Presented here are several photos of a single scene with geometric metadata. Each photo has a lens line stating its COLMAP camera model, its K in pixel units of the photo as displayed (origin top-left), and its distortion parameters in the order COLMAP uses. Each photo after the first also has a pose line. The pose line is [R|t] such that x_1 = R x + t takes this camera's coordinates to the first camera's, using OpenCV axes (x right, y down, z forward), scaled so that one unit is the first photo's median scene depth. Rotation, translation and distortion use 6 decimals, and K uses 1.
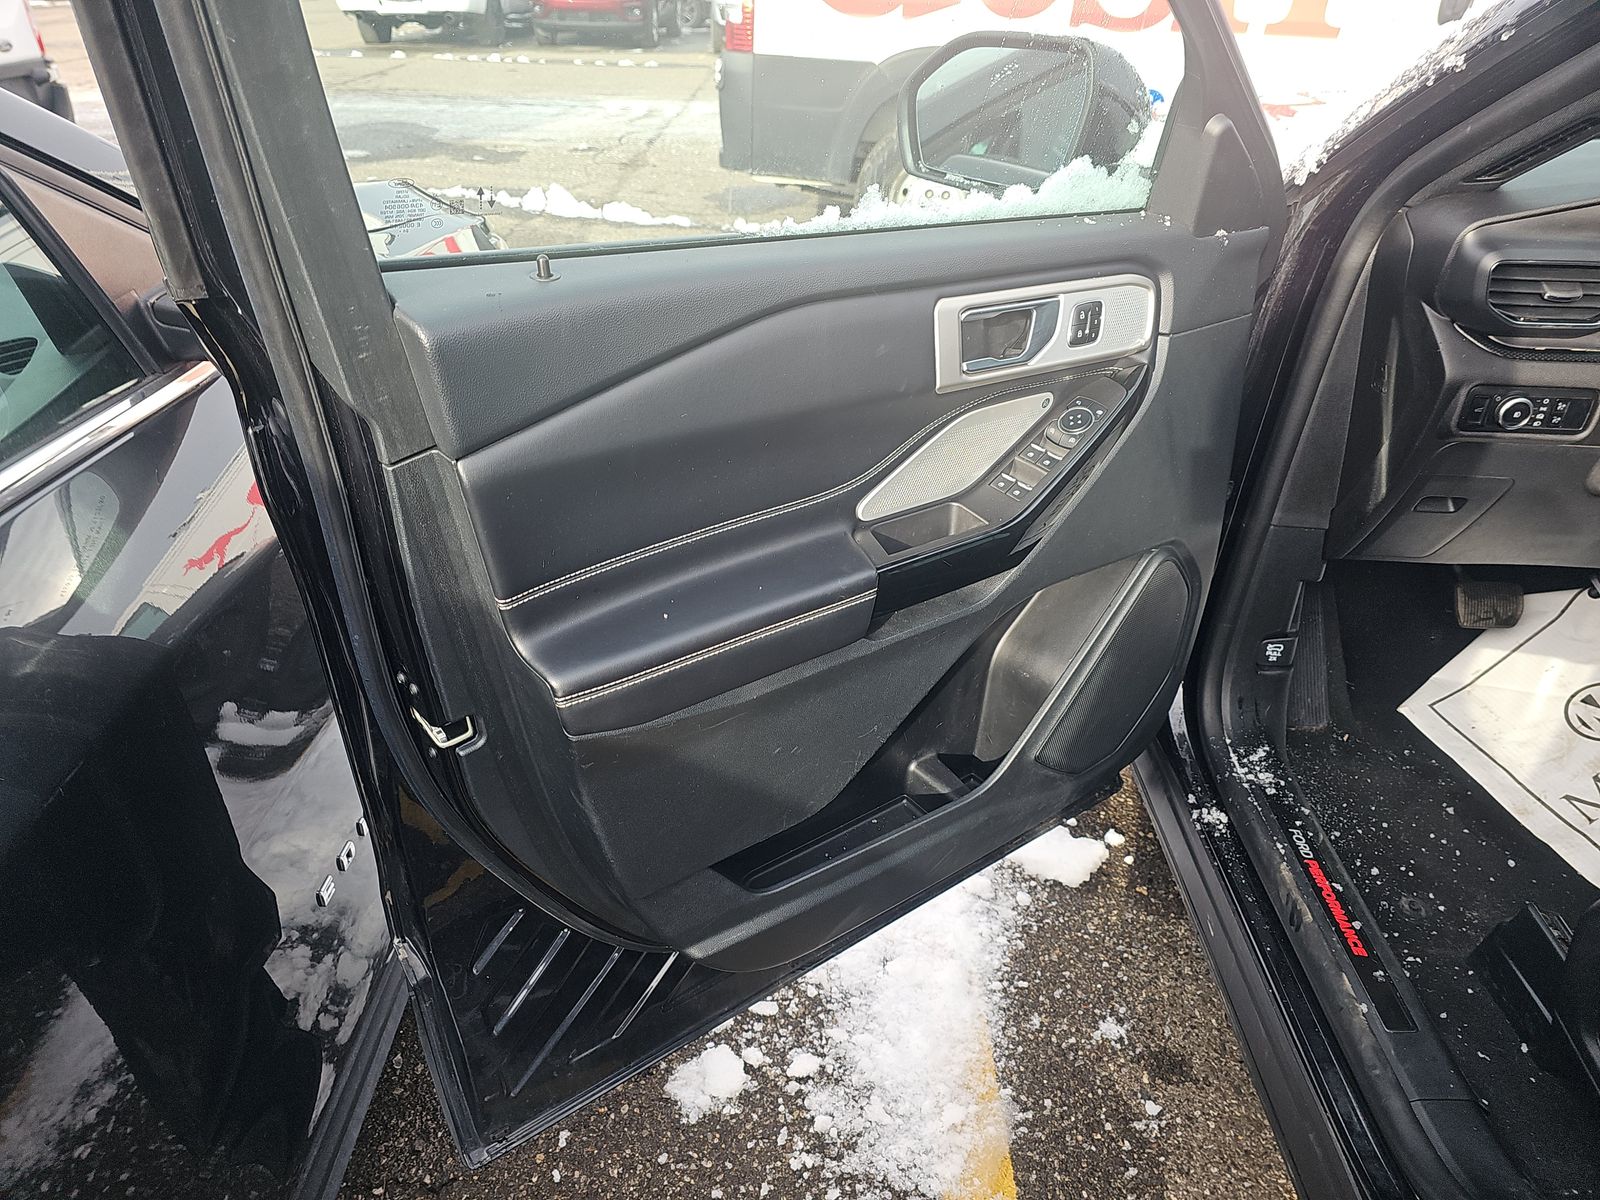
lens RADIAL K [[1058.0, 0, 798.3], [0, 1058.0, 597.2], [0, 0, 1]] dist [0.037449, -0.024498]
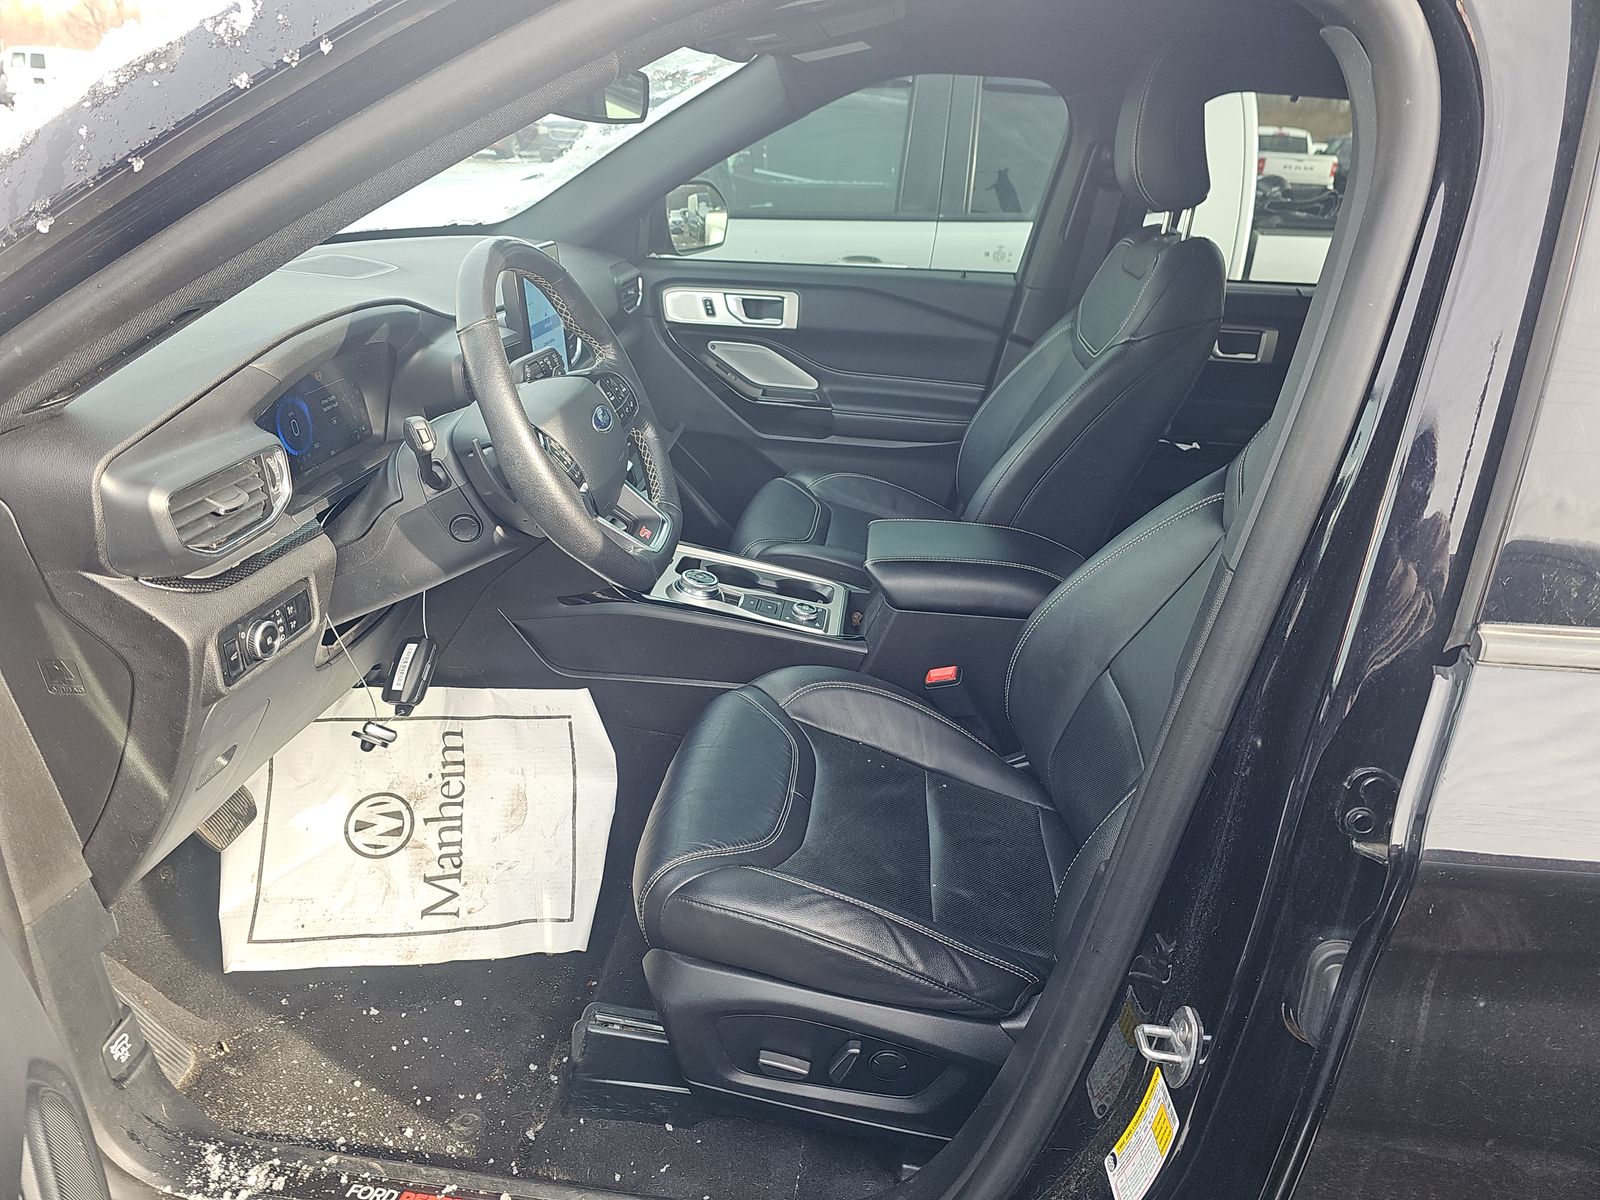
lens RADIAL K [[1058.0, 0, 802.0], [0, 1058.0, 599.1], [0, 0, 1]] dist [0.037449, -0.024498]
pose [[0.103659, -0.418929, 0.902083, -0.019695], [0.486374, 0.812481, 0.321428, -0.214570], [-0.867580, 0.405430, 0.287977, 0.315592]]
